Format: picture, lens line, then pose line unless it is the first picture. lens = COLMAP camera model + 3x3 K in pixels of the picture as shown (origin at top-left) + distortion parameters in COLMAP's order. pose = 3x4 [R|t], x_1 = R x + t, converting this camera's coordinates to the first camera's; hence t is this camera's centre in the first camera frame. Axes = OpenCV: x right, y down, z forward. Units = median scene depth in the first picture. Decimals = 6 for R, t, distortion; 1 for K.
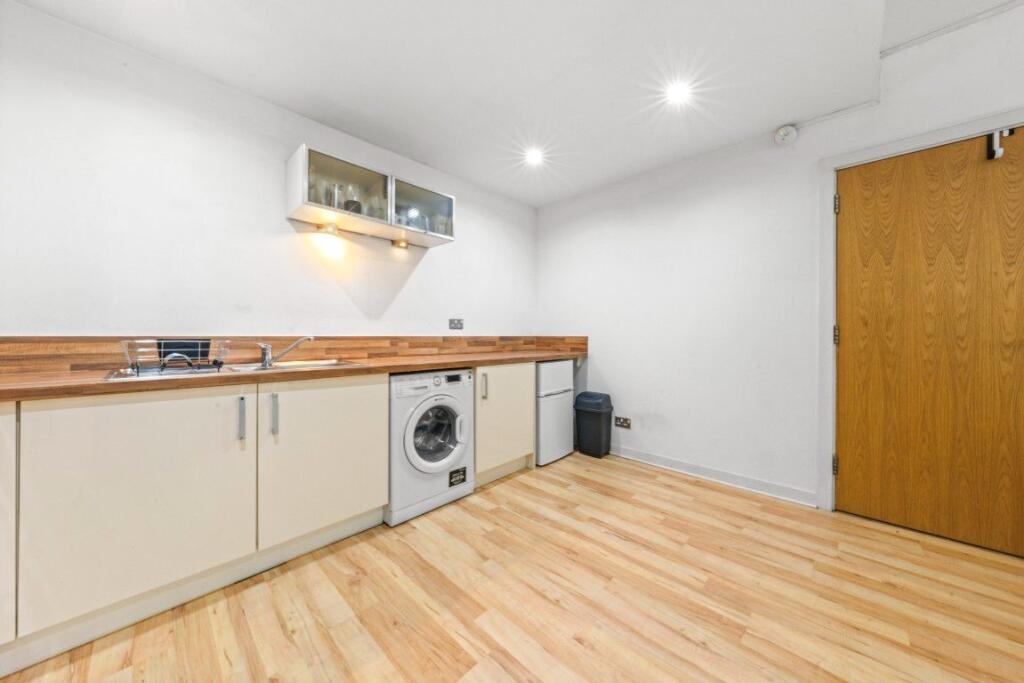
lens RADIAL K [[353.9, 0, 512.7], [0, 353.9, 331.0], [0, 0, 1]] dist [-0.001024, -0.000037]
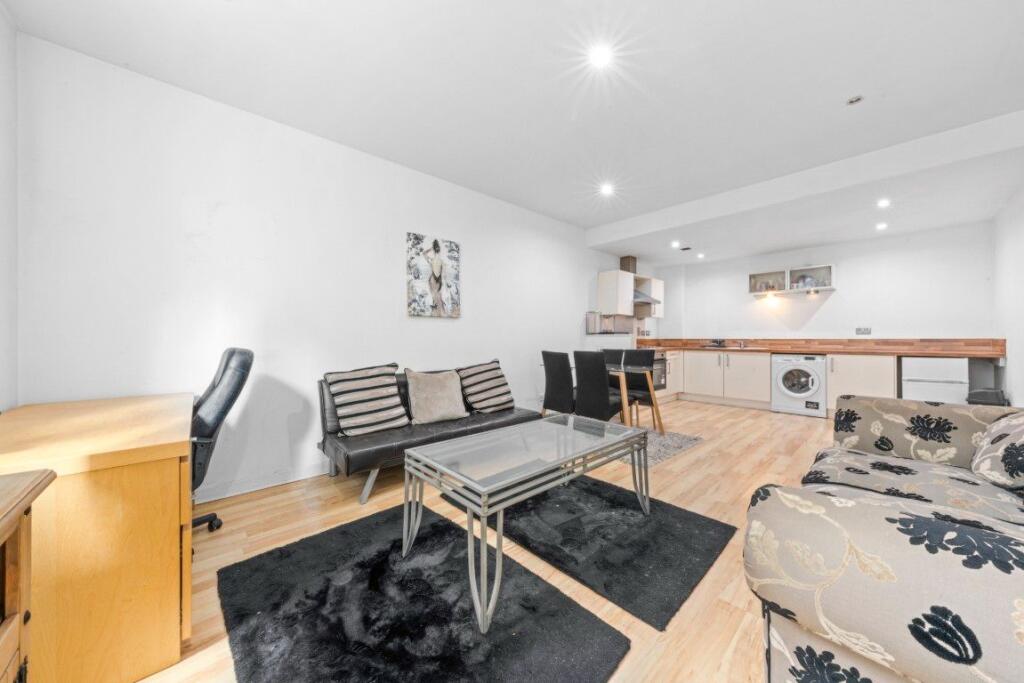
lens RADIAL K [[347.2, 0, 512.0], [0, 347.2, 341.5], [0, 0, 1]] dist [-0.009888, -0.000018]
pose [[-0.067378, 0.005382, -0.997713, 1.977391], [0.012243, 0.999915, 0.004567, 0.000630], [0.997652, -0.011908, -0.067438, -0.630298]]
